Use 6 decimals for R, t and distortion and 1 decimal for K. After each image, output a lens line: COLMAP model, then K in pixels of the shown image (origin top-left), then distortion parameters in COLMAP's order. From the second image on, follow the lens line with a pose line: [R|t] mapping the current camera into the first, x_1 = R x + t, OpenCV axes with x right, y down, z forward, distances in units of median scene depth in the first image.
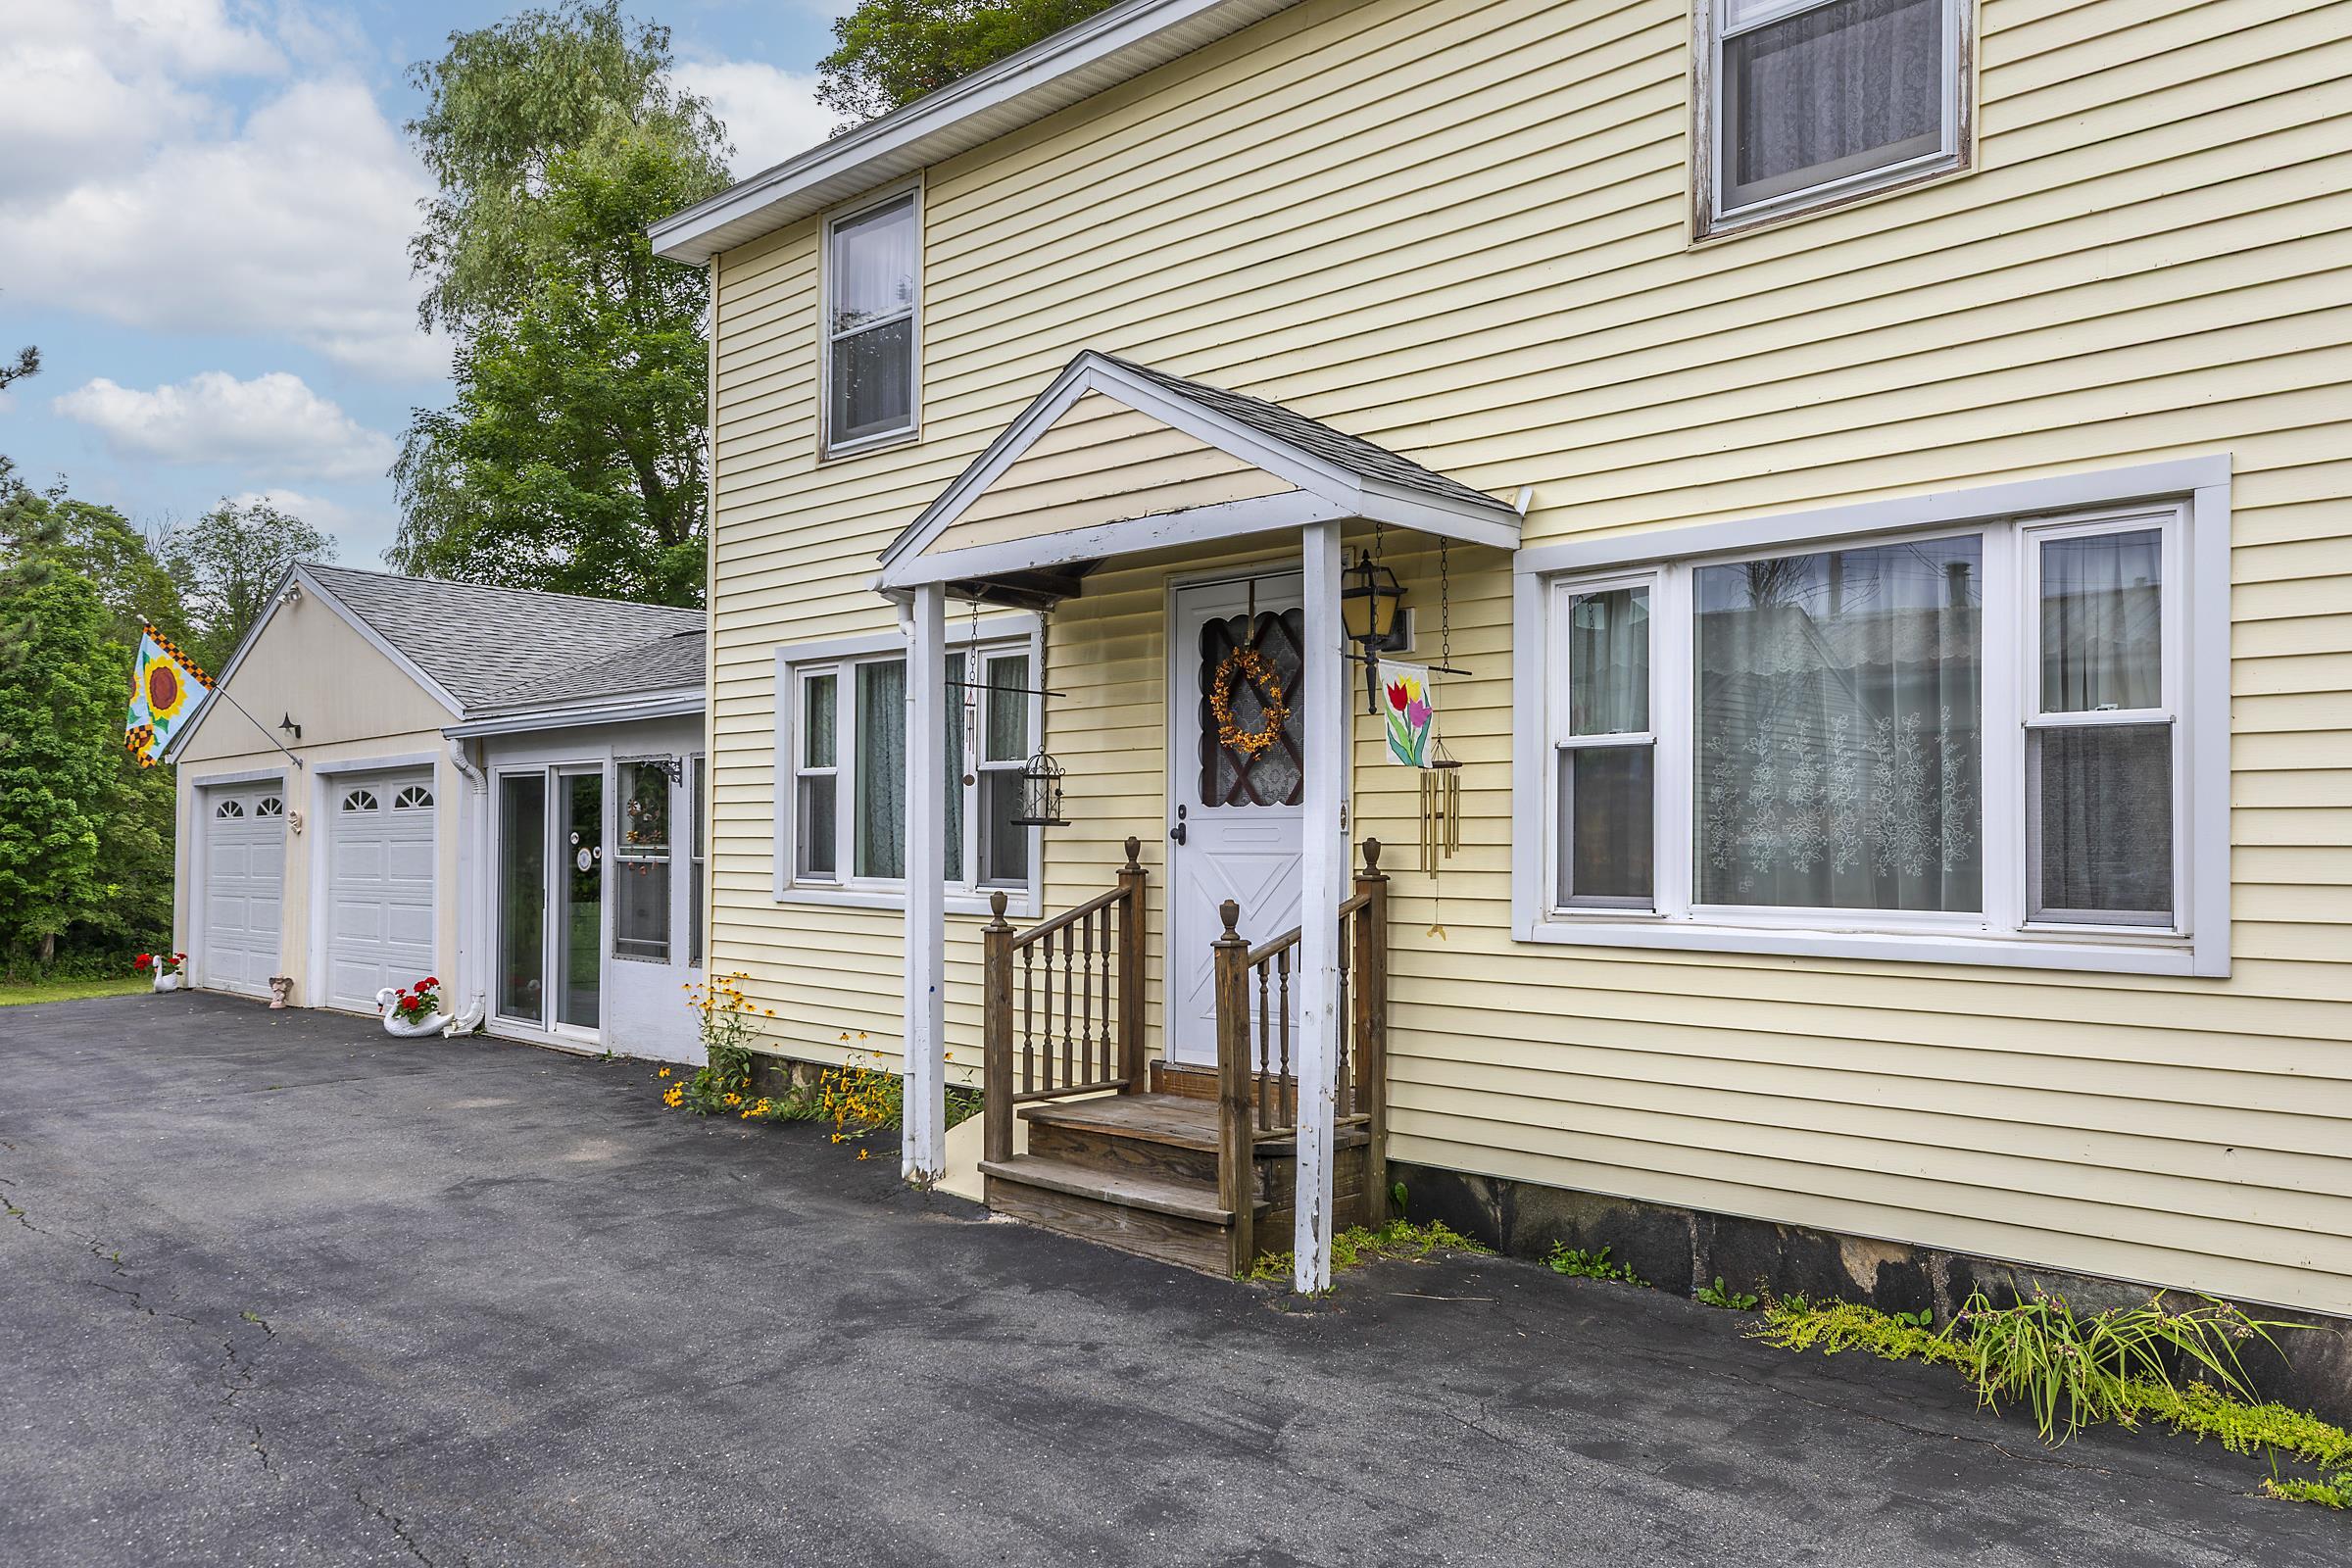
lens RADIAL K [[1813.9, 0, 1237.4], [0, 1813.9, 781.2], [0, 0, 1]] dist [-0.006321, 0.019914]
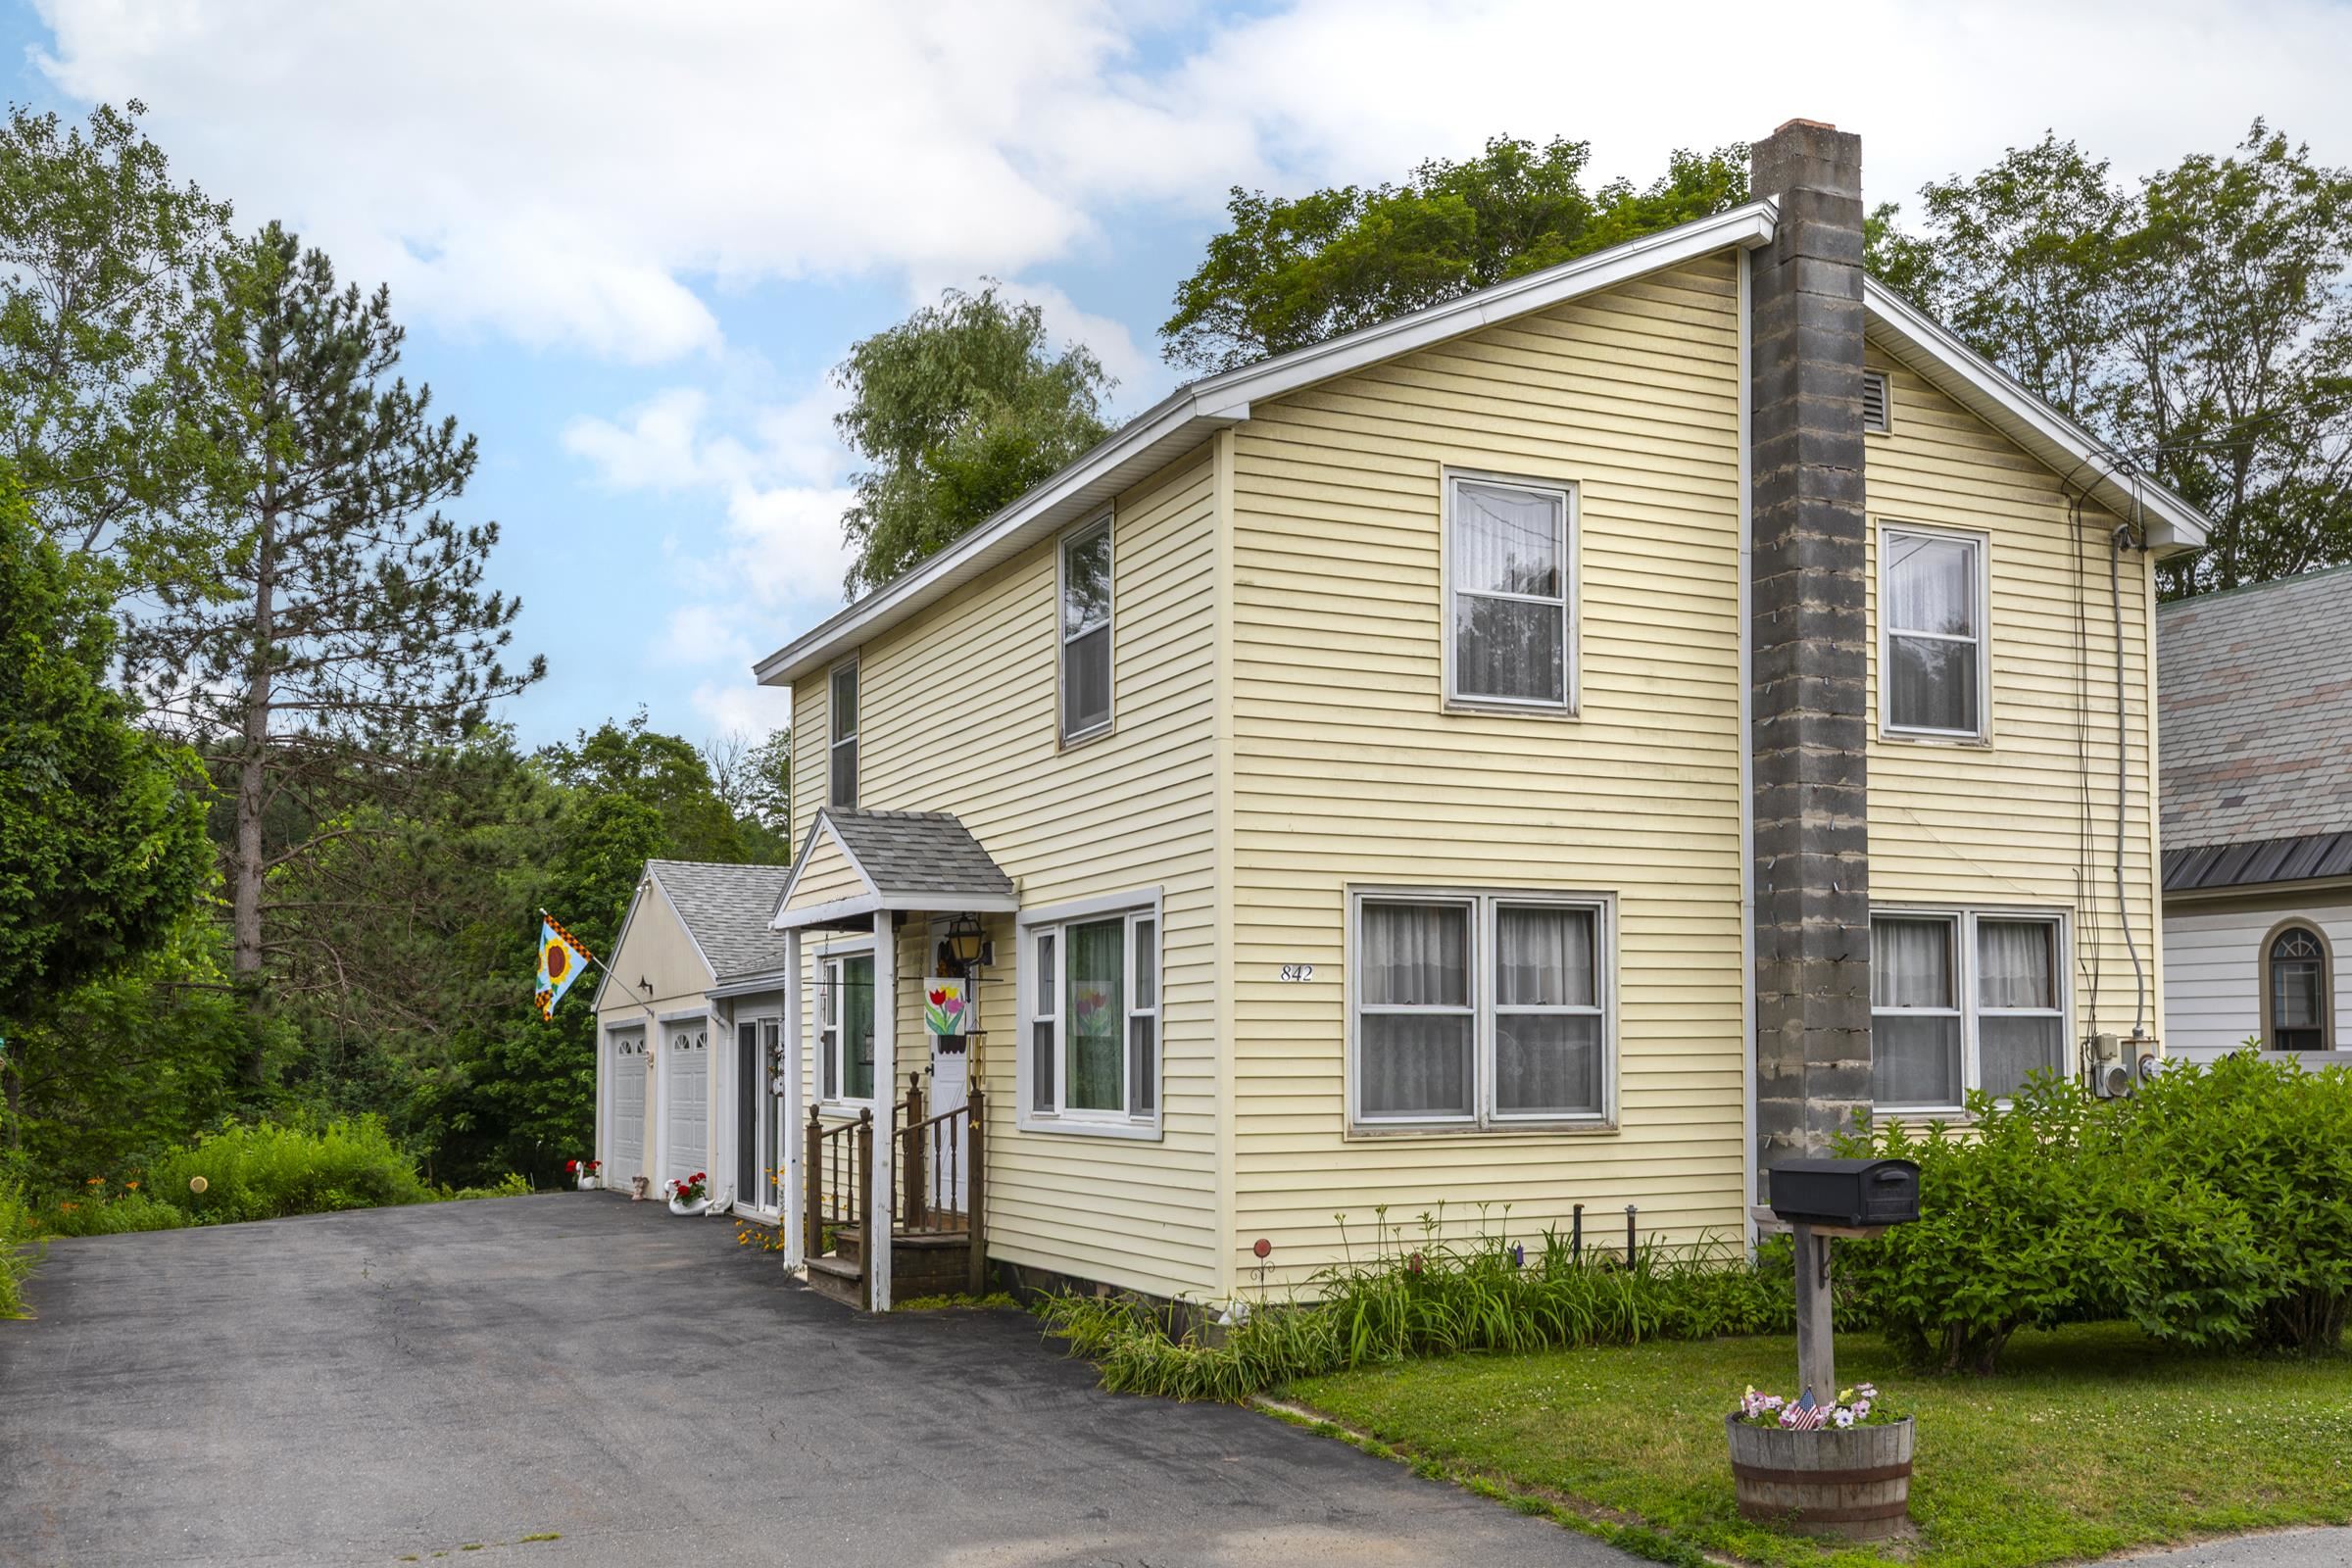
lens RADIAL K [[2202.2, 0, 1142.4], [0, 2202.2, 915.9], [0, 0, 1]] dist [0.002099, 0.000000]
pose [[0.933966, -0.033976, -0.355743, 0.387579], [0.022858, 0.999111, -0.035411, -0.016118], [0.356630, 0.024941, 0.933913, -0.368213]]
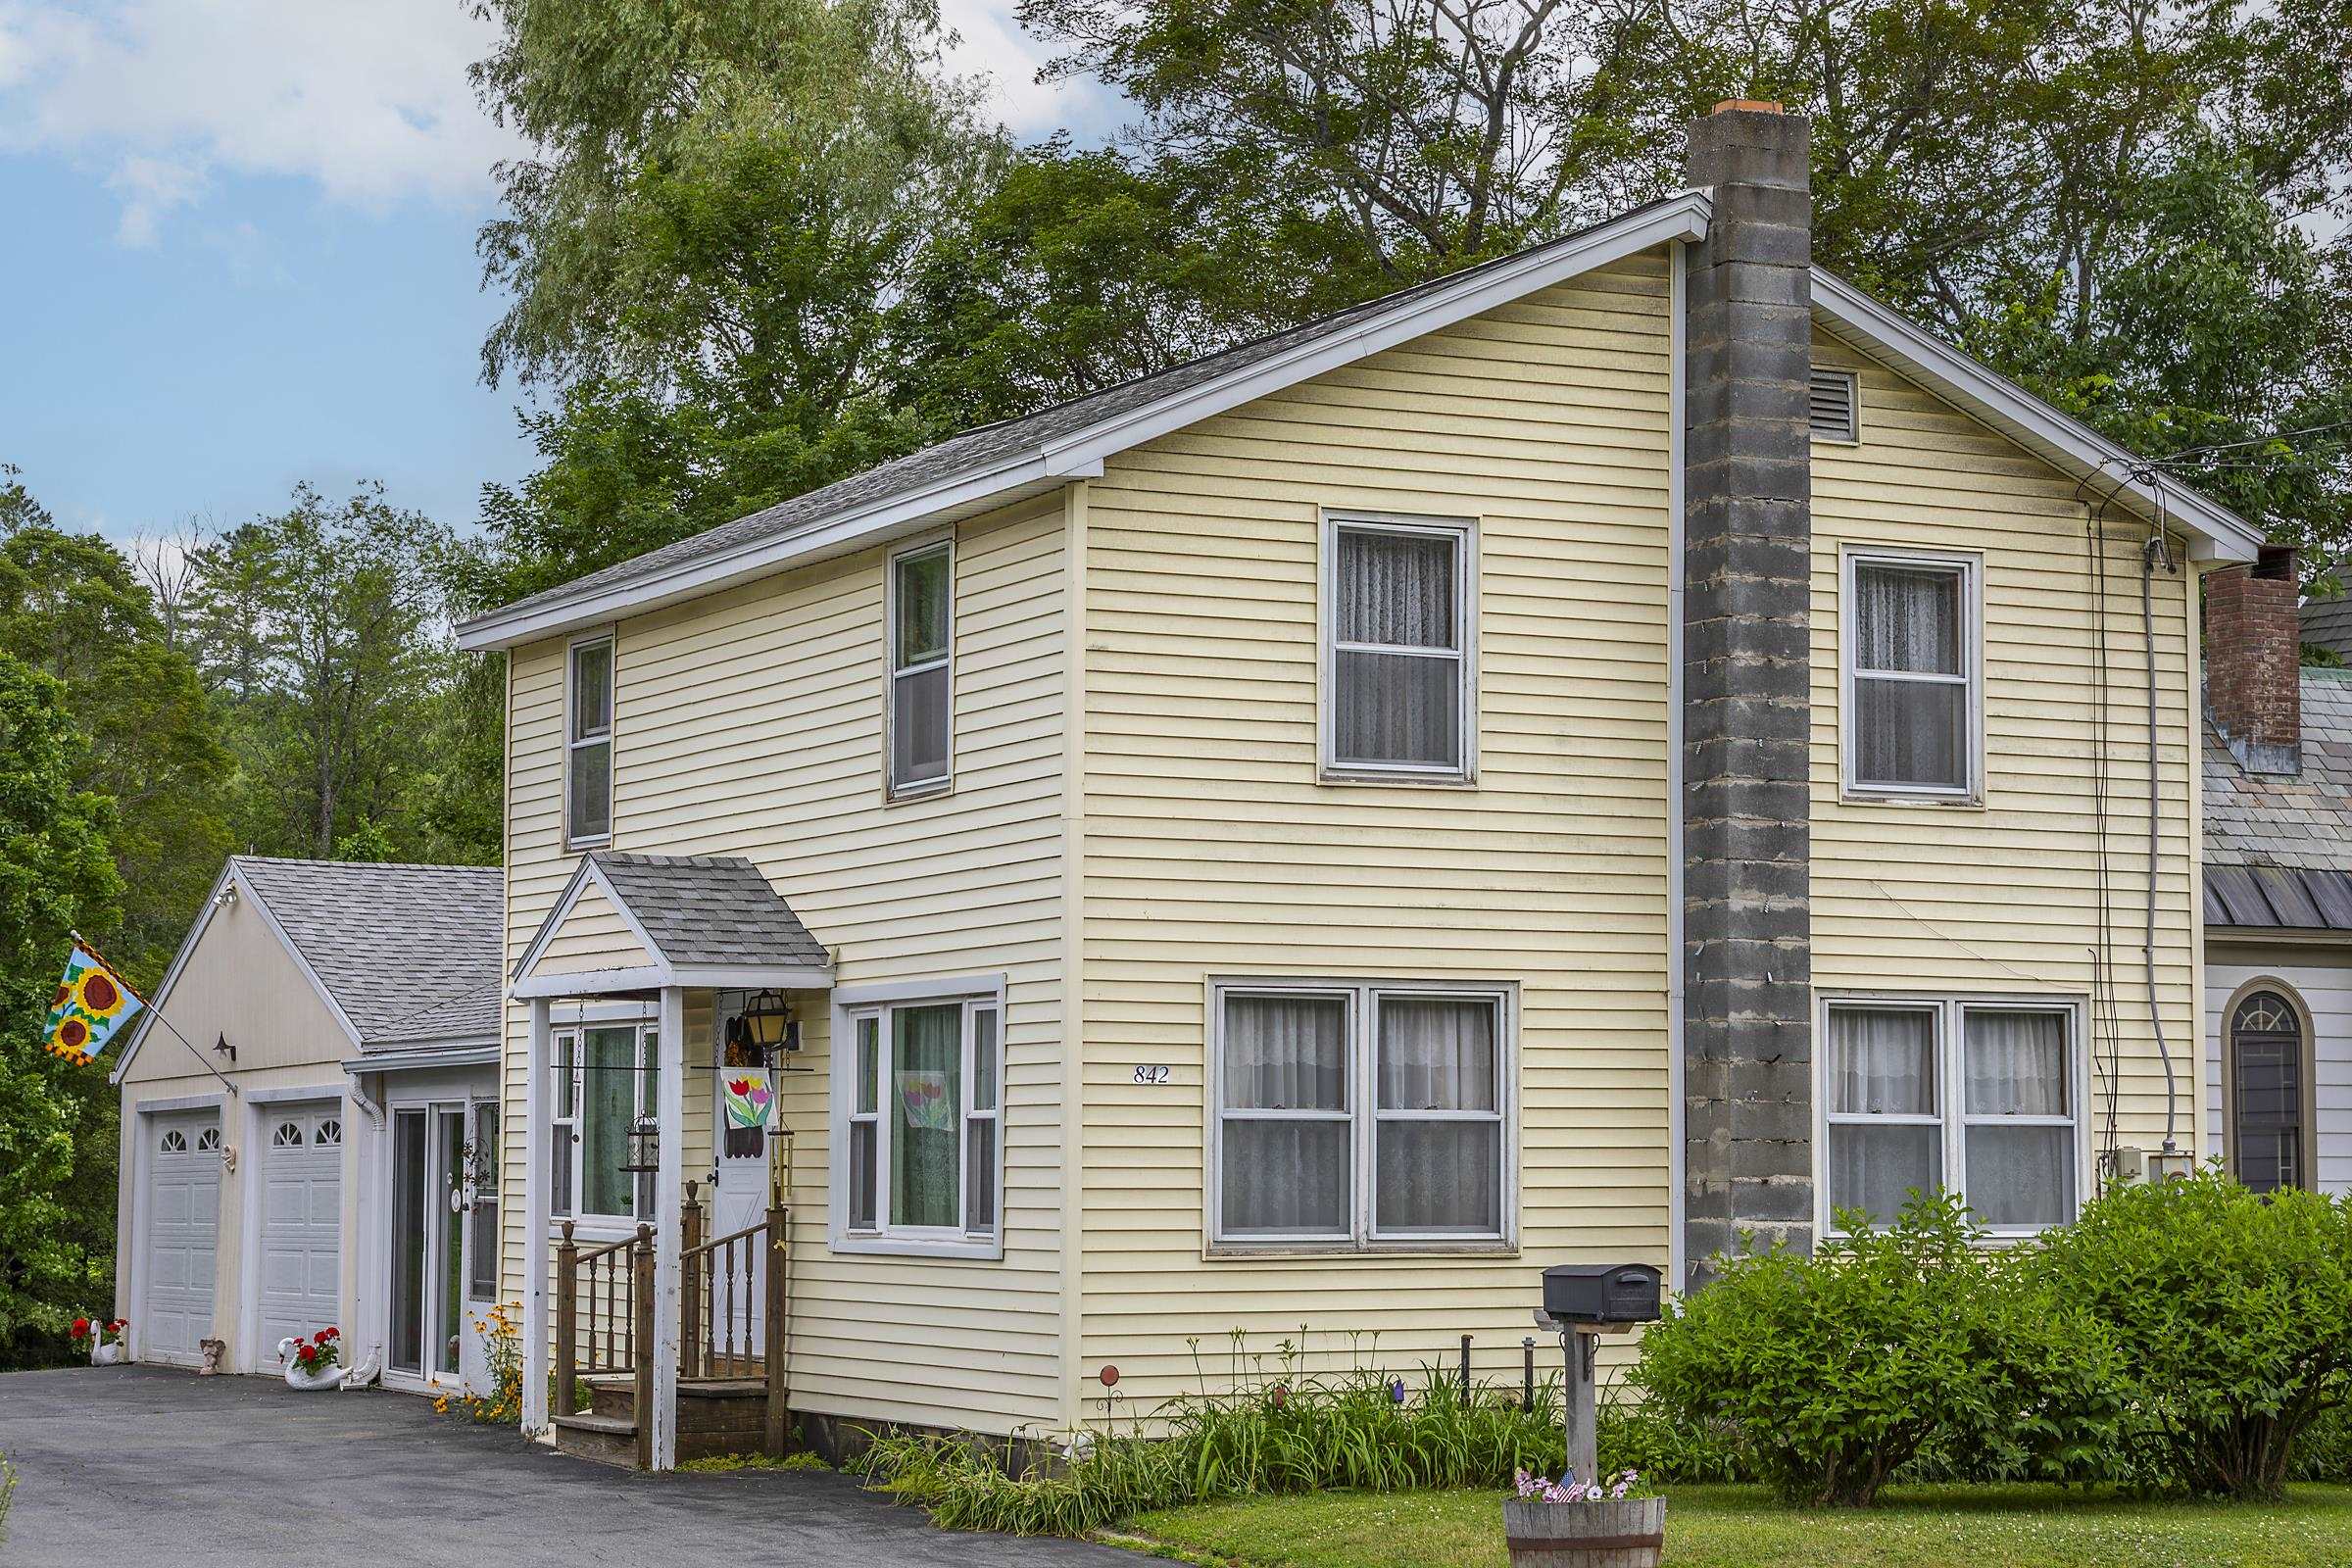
lens RADIAL K [[4426.9, 0, 1106.5], [0, 4426.9, 630.5], [0, 0, 1]] dist [0.078200, 0.000000]
pose [[0.944126, -0.043174, -0.326746, 0.583055], [0.015036, 0.995993, -0.088158, -0.035397], [0.329242, 0.078320, 0.940992, -0.883572]]
